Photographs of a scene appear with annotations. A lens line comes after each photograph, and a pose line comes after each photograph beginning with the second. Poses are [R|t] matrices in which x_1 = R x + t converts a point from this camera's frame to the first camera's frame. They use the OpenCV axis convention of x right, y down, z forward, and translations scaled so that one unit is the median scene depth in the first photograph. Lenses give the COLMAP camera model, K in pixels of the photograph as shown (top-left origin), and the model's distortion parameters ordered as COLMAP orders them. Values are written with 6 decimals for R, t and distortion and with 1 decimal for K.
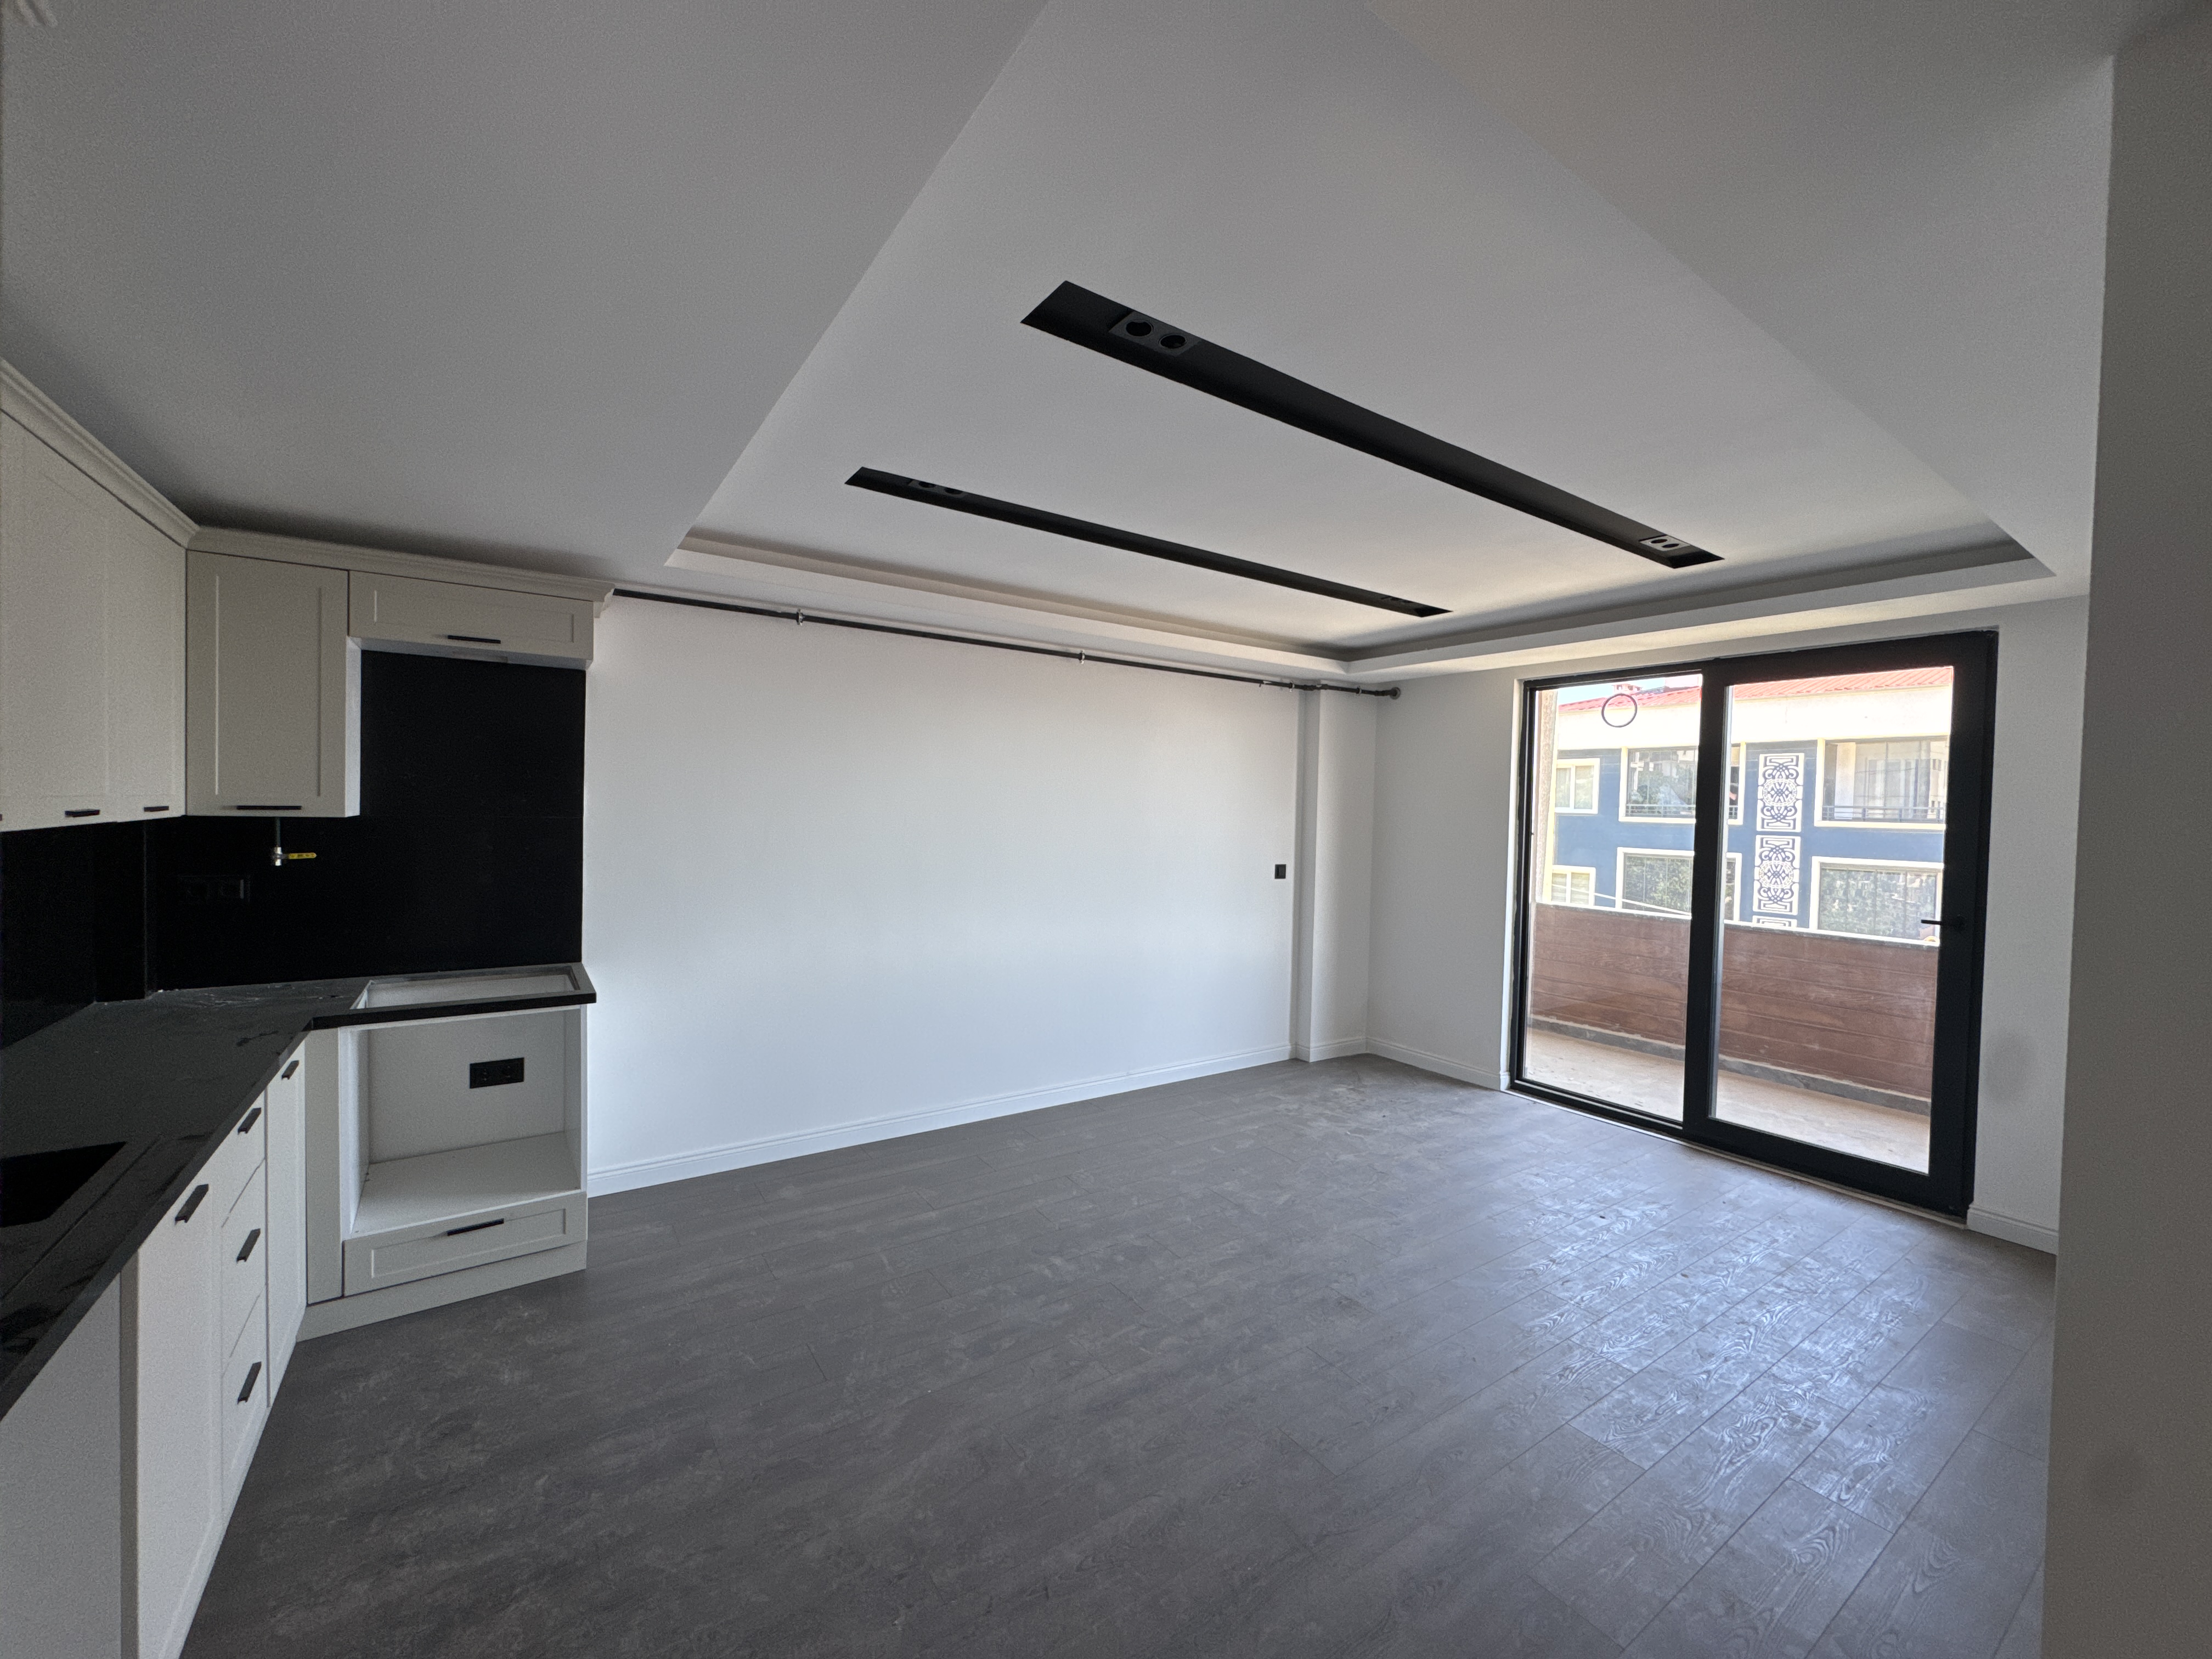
lens RADIAL K [[878.2, 0, 1110.4], [0, 878.2, 830.1], [0, 0, 1]] dist [-0.000927, -0.000006]
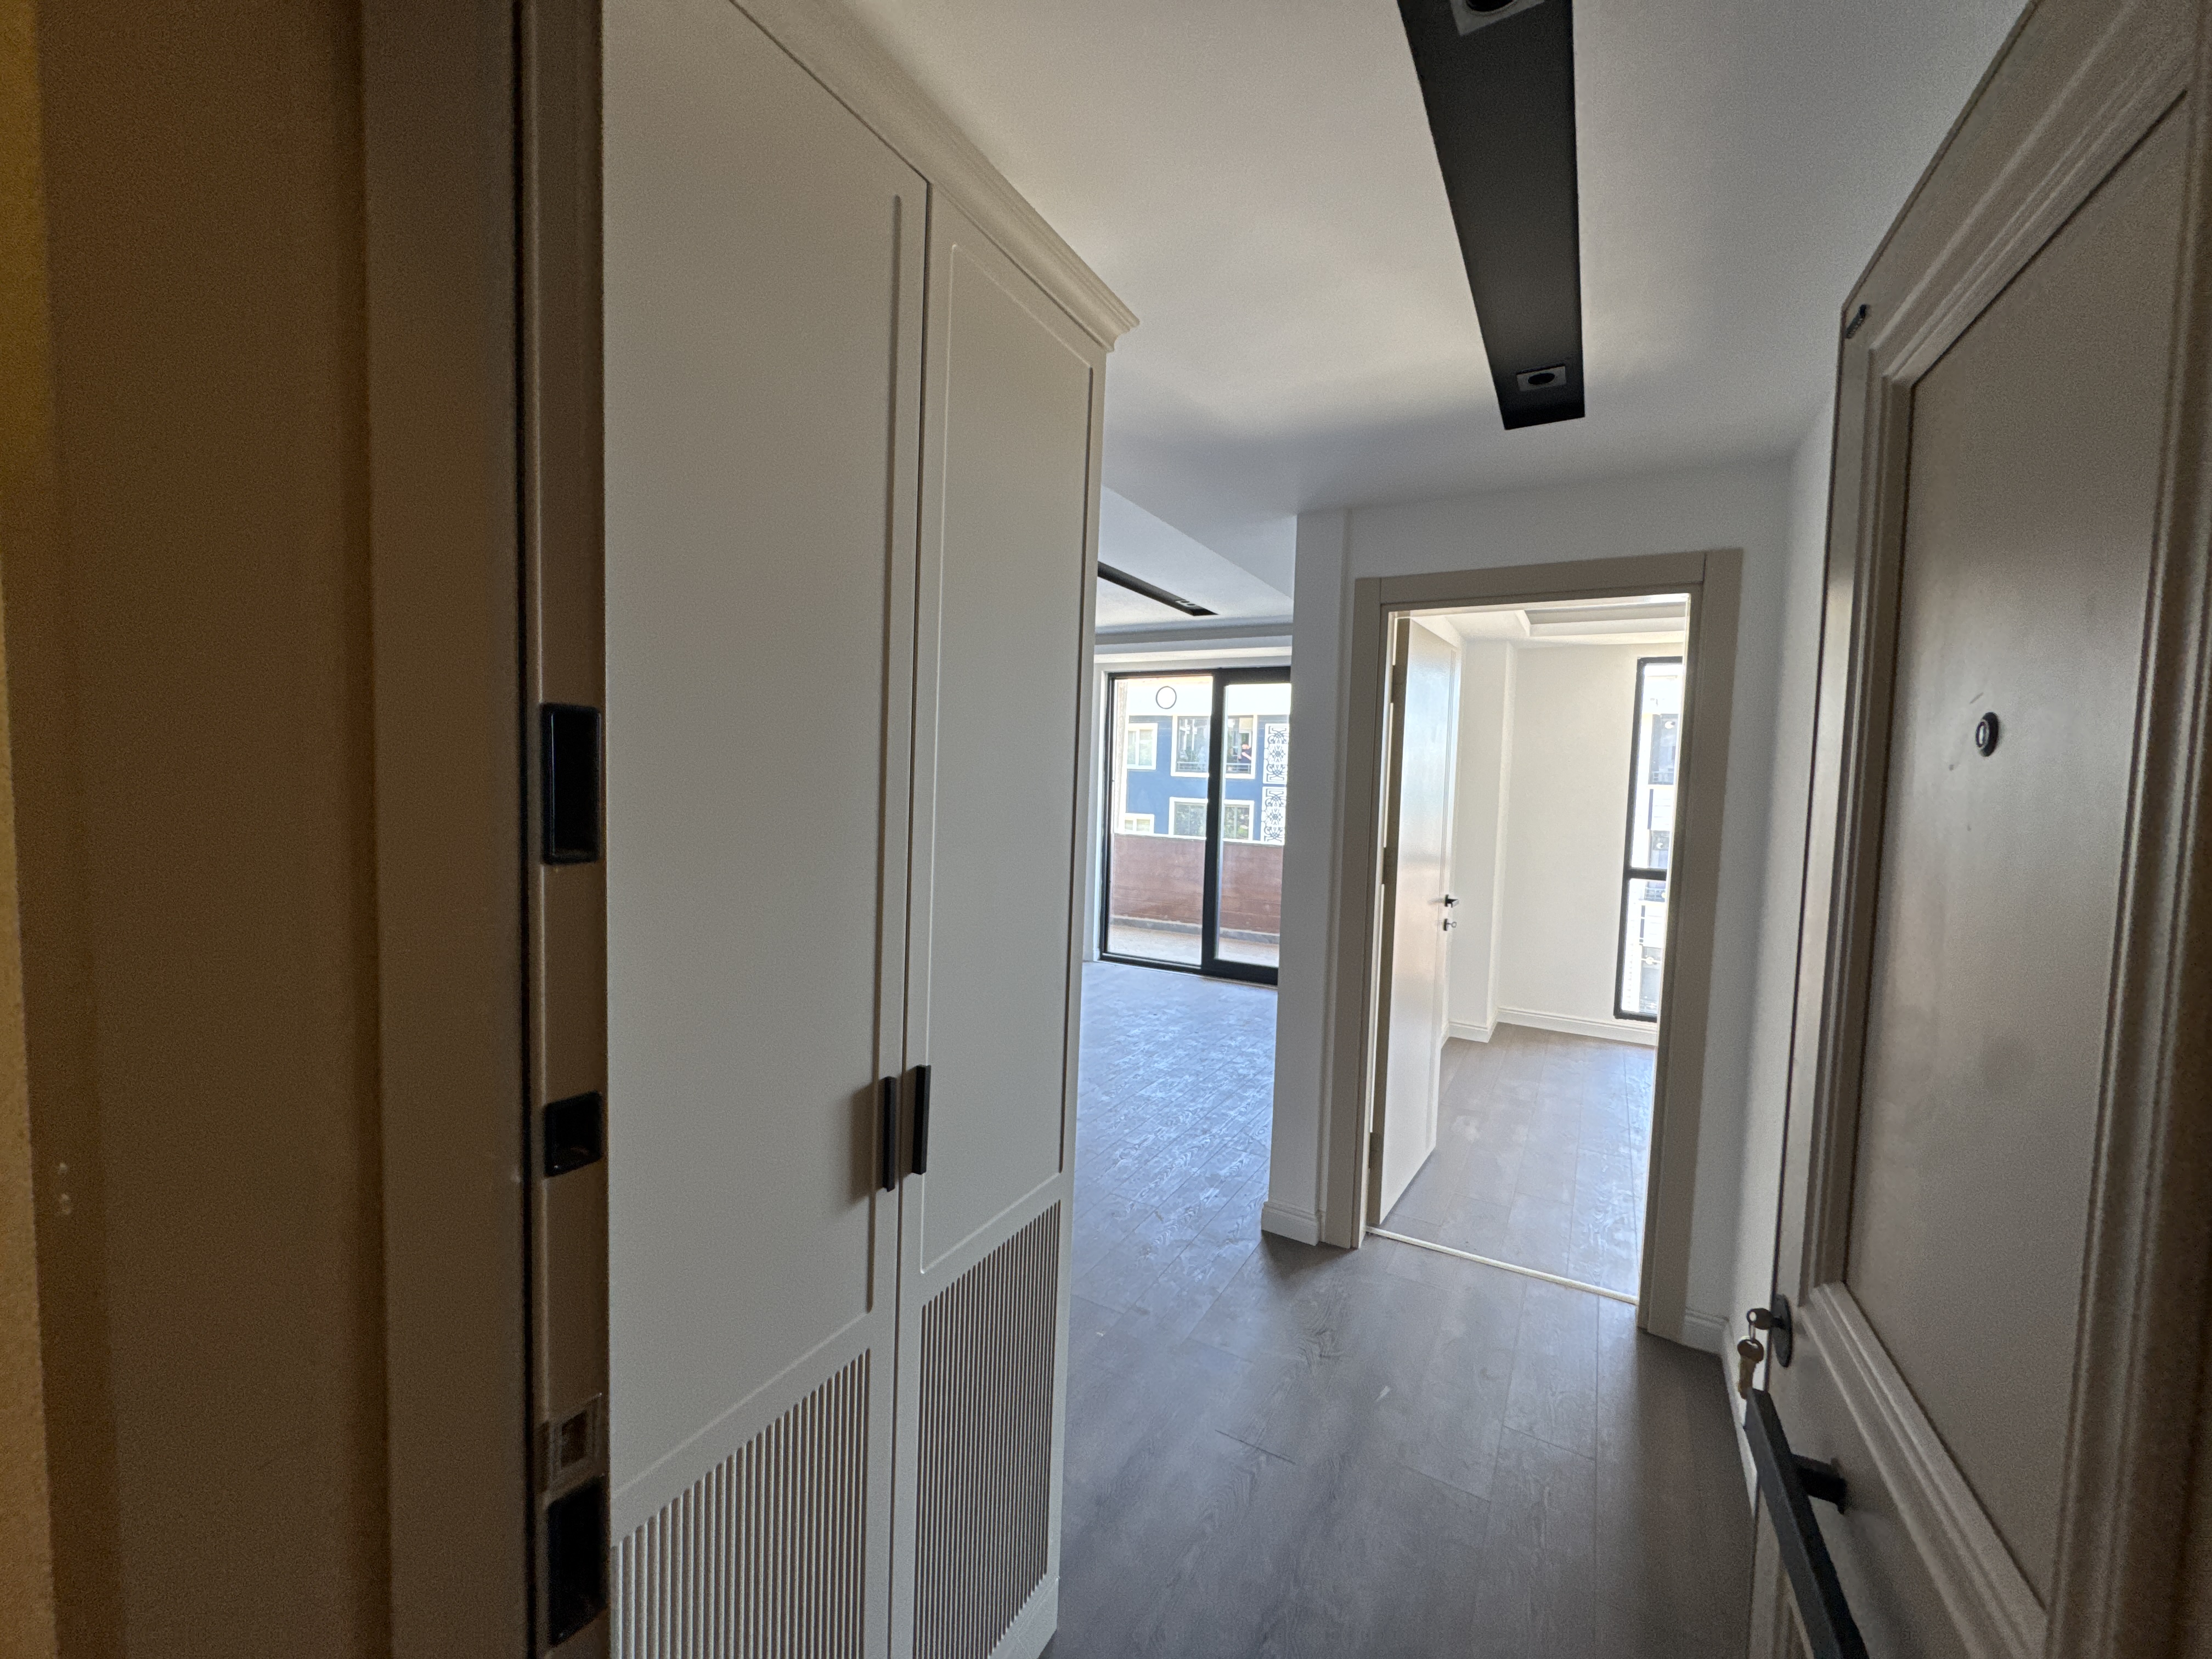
lens RADIAL K [[878.2, 0, 1109.5], [0, 878.2, 818.2], [0, 0, 1]] dist [-0.000927, -0.000006]
pose [[0.899234, -0.019665, 0.437025, -0.172445], [0.003525, 0.999282, 0.037712, 0.012781], [-0.437453, -0.032372, 0.898658, -0.324442]]
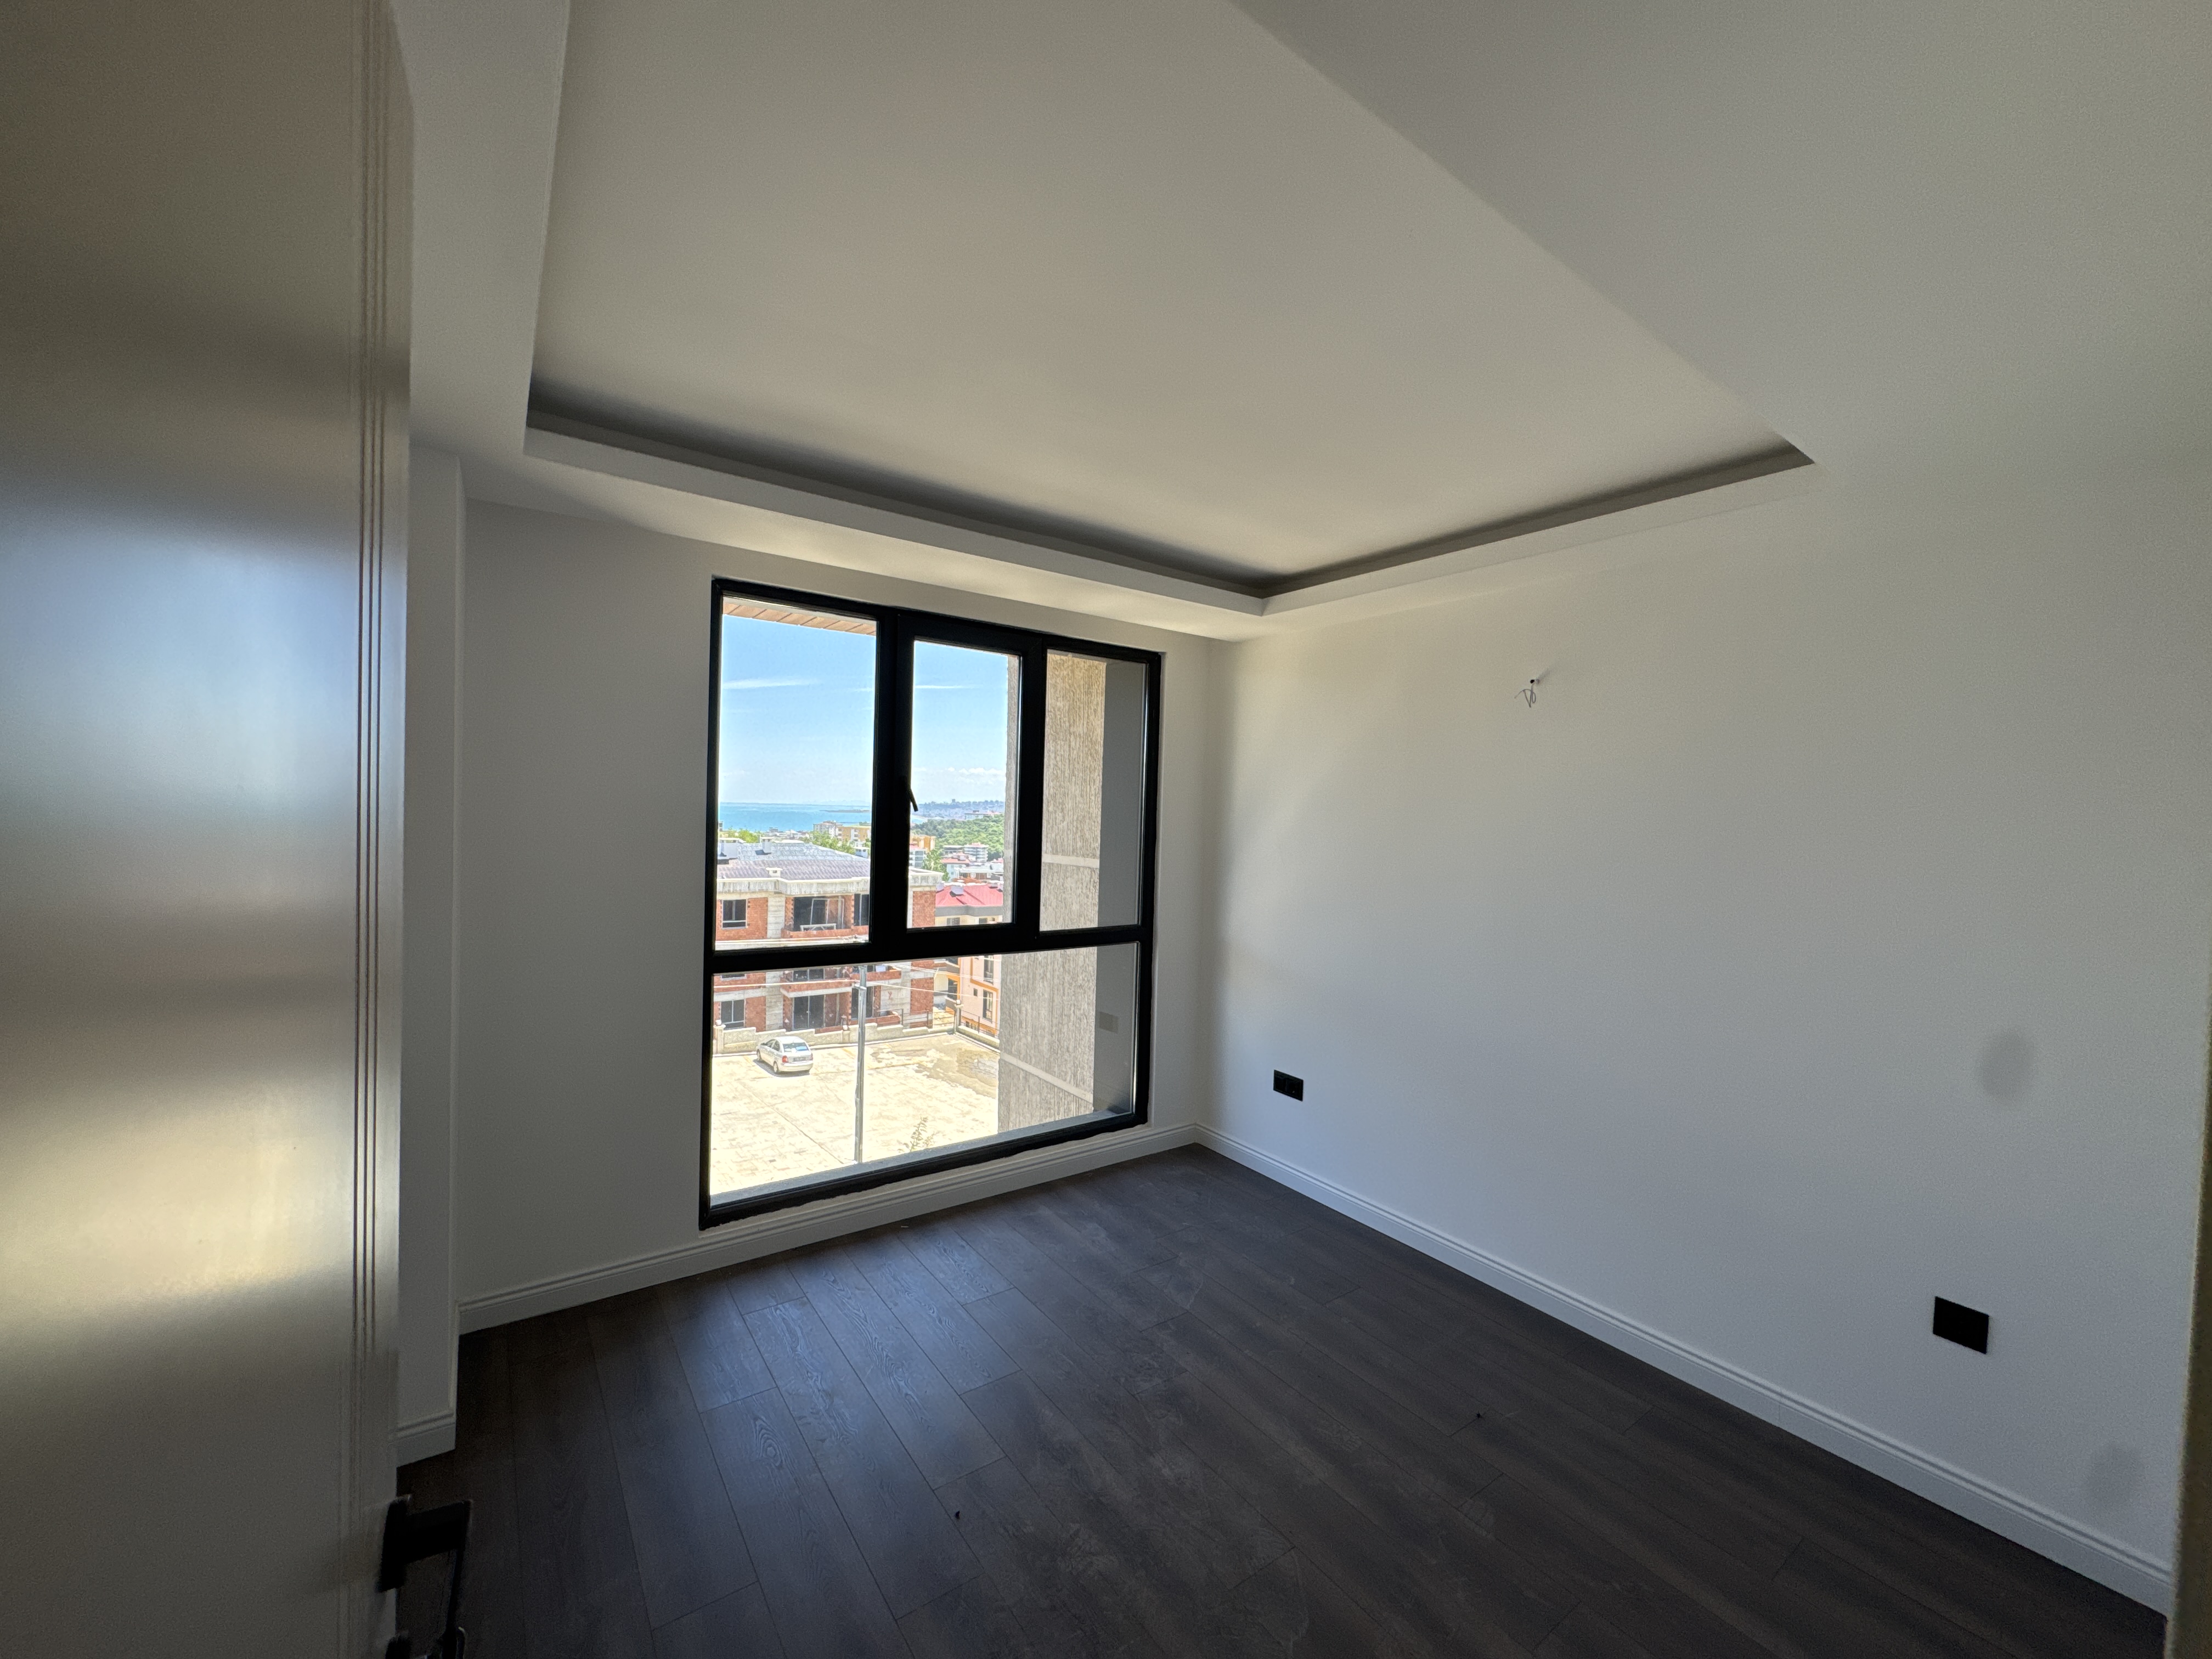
lens RADIAL K [[878.2, 0, 1103.6], [0, 878.2, 837.0], [0, 0, 1]] dist [-0.000927, -0.000006]
pose [[-0.013871, -0.054317, 0.998427, 0.327674], [-0.007348, 0.998502, 0.054219, 0.000182], [-0.999877, -0.006584, -0.014249, 0.158863]]
